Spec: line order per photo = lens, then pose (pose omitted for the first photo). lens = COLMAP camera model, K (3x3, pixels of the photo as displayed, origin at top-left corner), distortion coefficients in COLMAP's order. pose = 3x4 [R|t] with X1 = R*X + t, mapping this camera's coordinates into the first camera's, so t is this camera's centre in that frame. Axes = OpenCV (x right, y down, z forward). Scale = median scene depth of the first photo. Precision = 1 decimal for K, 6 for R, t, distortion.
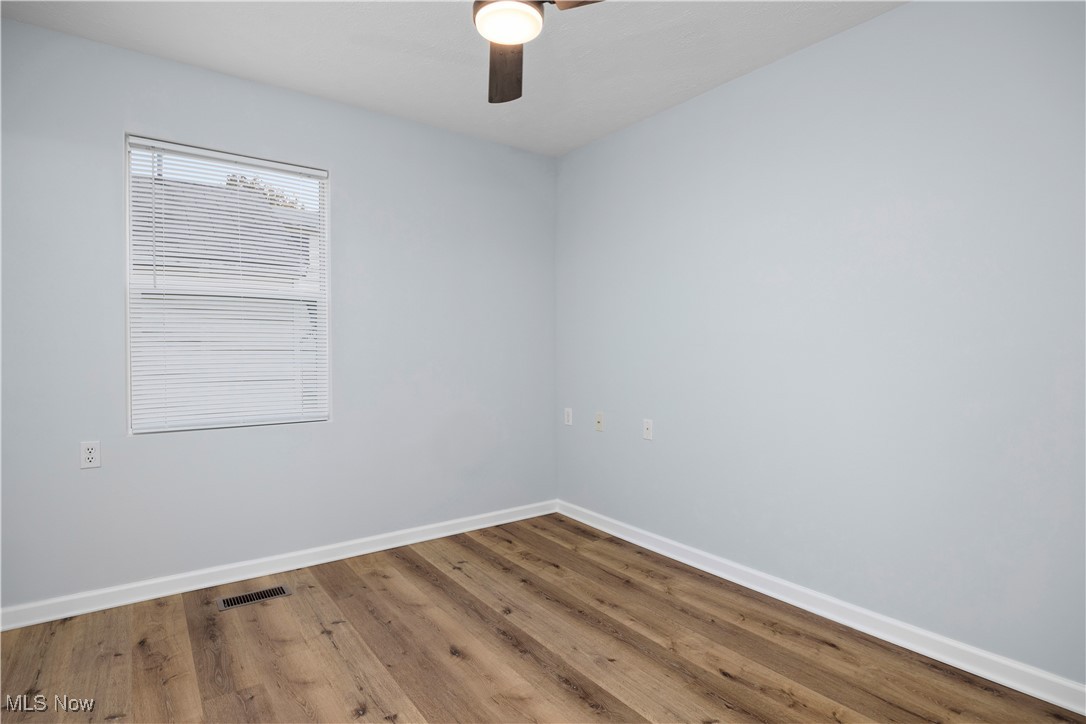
lens RADIAL K [[552.4, 0, 543.0], [0, 552.4, 362.0], [0, 0, 1]] dist [-0.000718, -0.000552]
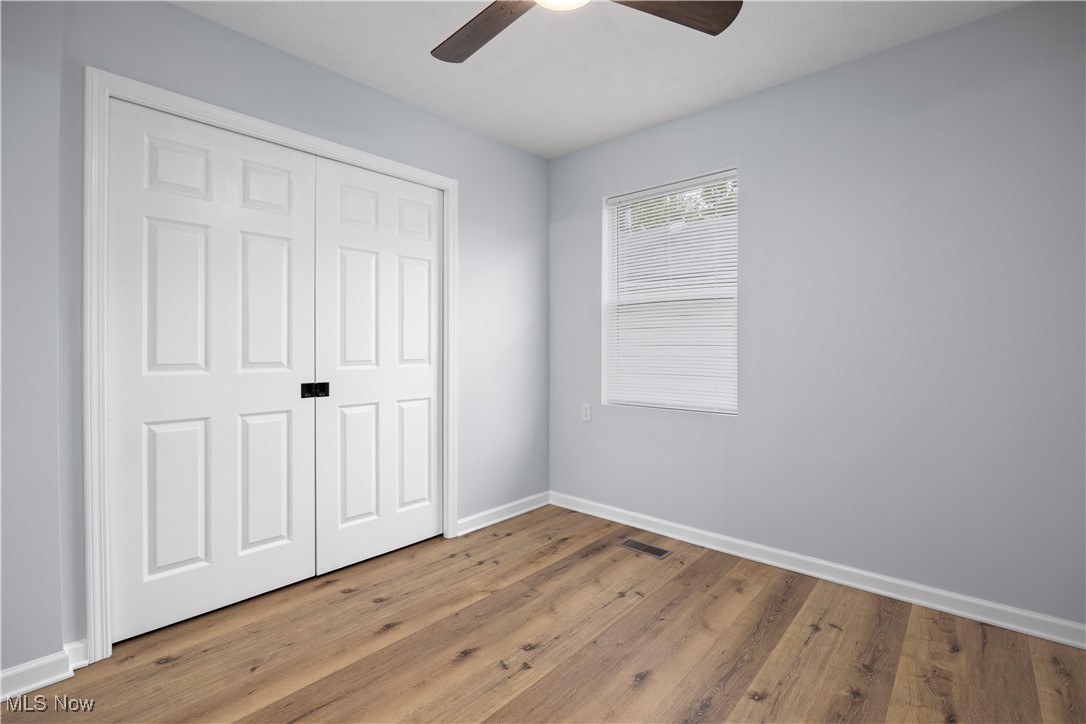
lens RADIAL K [[493.0, 0, 542.1], [0, 493.0, 348.0], [0, 0, 1]] dist [-0.010562, -0.000467]
pose [[0.212157, 0.000023, -0.977236, 0.481997], [-0.016616, 0.999856, -0.003584, -0.007336], [0.977094, 0.016998, 0.212126, 0.535923]]
